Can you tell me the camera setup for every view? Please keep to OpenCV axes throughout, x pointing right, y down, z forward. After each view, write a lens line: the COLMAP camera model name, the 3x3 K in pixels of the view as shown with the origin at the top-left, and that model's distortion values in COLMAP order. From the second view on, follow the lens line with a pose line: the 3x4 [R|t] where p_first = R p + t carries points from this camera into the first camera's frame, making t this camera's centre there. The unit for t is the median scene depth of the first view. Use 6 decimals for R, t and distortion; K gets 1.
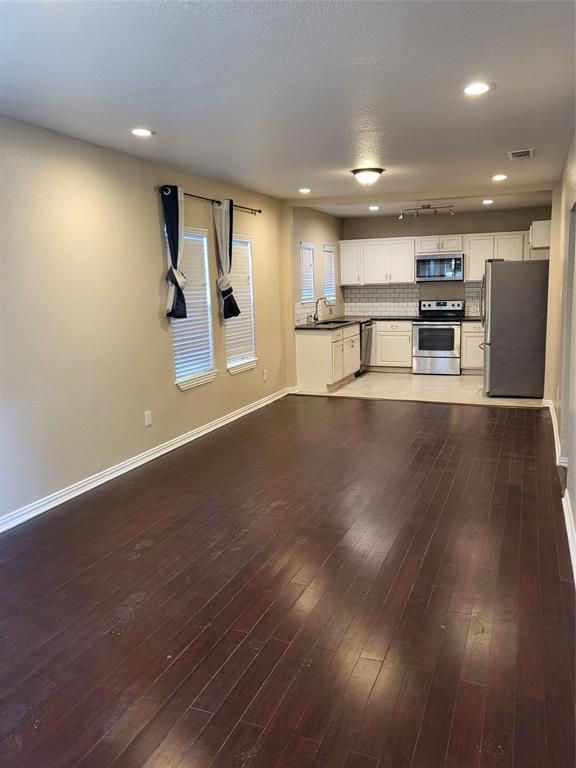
lens RADIAL K [[602.4, 0, 288.5], [0, 602.4, 384.1], [0, 0, 1]] dist [-0.039385, 0.083317]
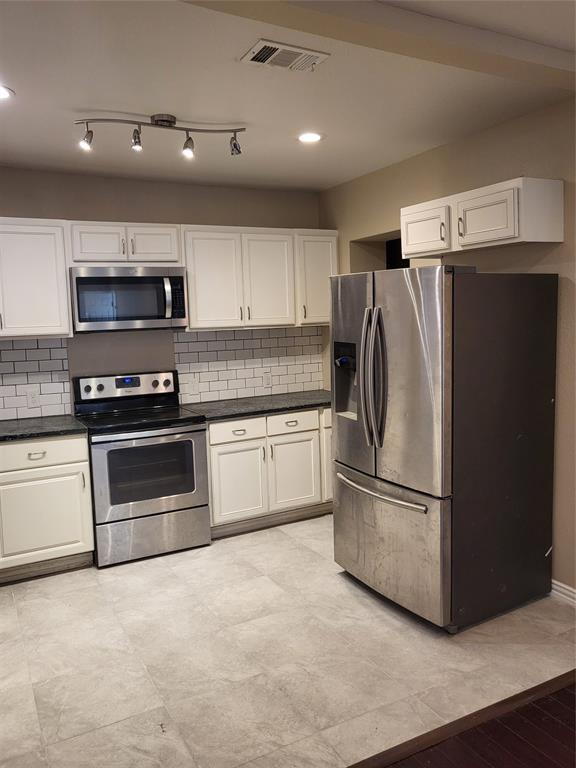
lens RADIAL K [[602.4, 0, 295.2], [0, 602.4, 372.8], [0, 0, 1]] dist [-0.039385, 0.083317]
pose [[0.635086, -0.064868, 0.769713, -0.002278], [0.139814, 0.989662, -0.031955, -0.111156], [-0.759682, 0.127911, 0.637590, 0.641823]]
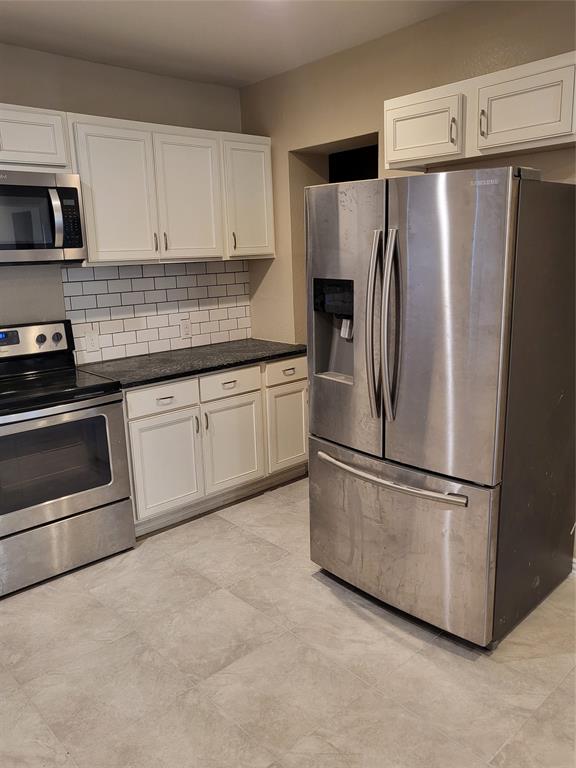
lens RADIAL K [[602.4, 0, 300.0], [0, 602.4, 370.4], [0, 0, 1]] dist [-0.039385, 0.083317]
pose [[0.431414, -0.162189, 0.887455, 0.044276], [0.163875, 0.981430, 0.099699, -0.124692], [-0.887145, 0.102420, 0.449982, 0.737468]]
